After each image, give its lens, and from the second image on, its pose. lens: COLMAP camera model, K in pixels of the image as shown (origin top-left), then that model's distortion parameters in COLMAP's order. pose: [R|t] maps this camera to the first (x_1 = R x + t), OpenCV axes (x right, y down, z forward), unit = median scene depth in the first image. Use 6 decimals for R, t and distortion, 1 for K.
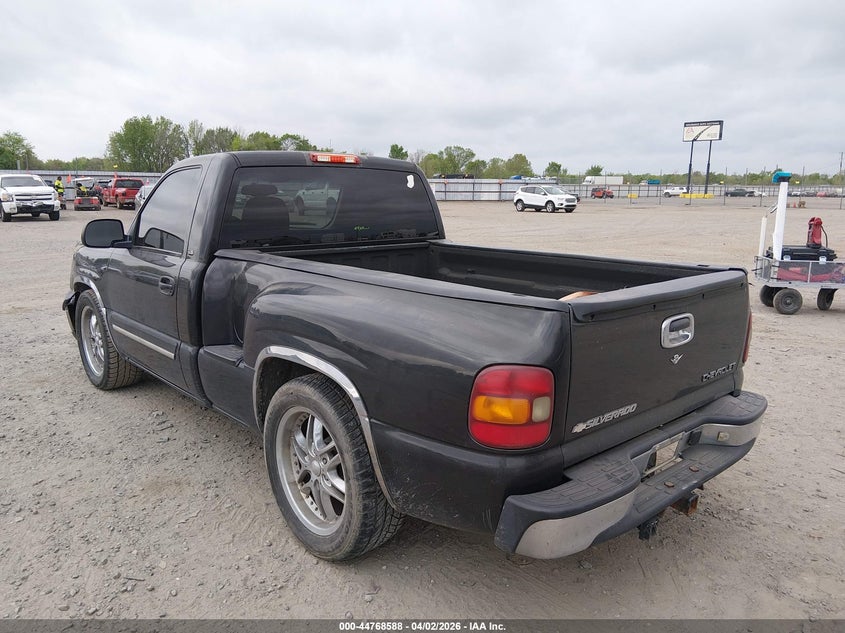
lens RADIAL K [[662.0, 0, 422.5], [0, 662.0, 316.5], [0, 0, 1]] dist [0.002837, 0.002973]
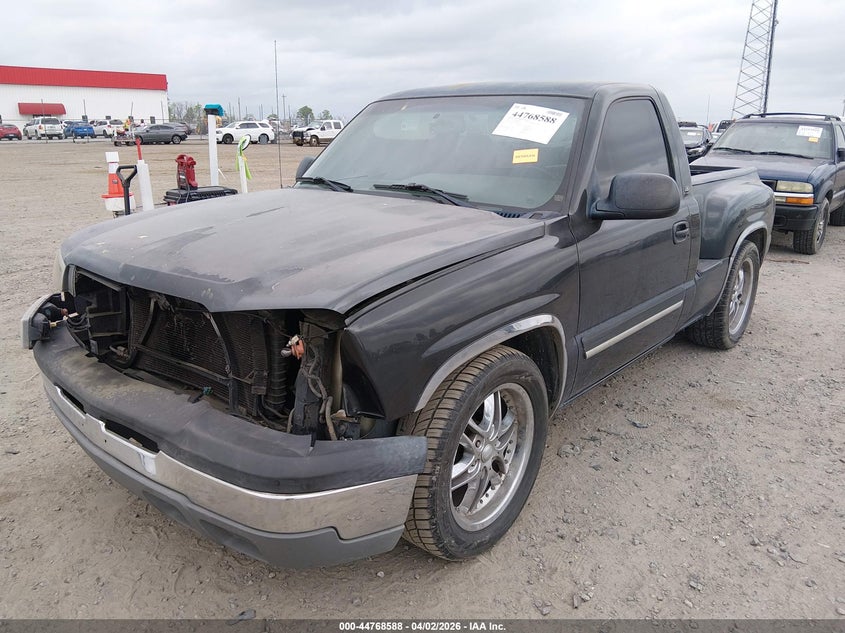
lens RADIAL K [[662.0, 0, 422.5], [0, 662.0, 316.5], [0, 0, 1]] dist [0.002837, 0.002973]
pose [[-0.178851, -0.245077, 0.952864, -1.048421], [0.162467, 0.947827, 0.274277, -0.208938], [-0.970369, 0.203864, -0.129703, 1.271868]]
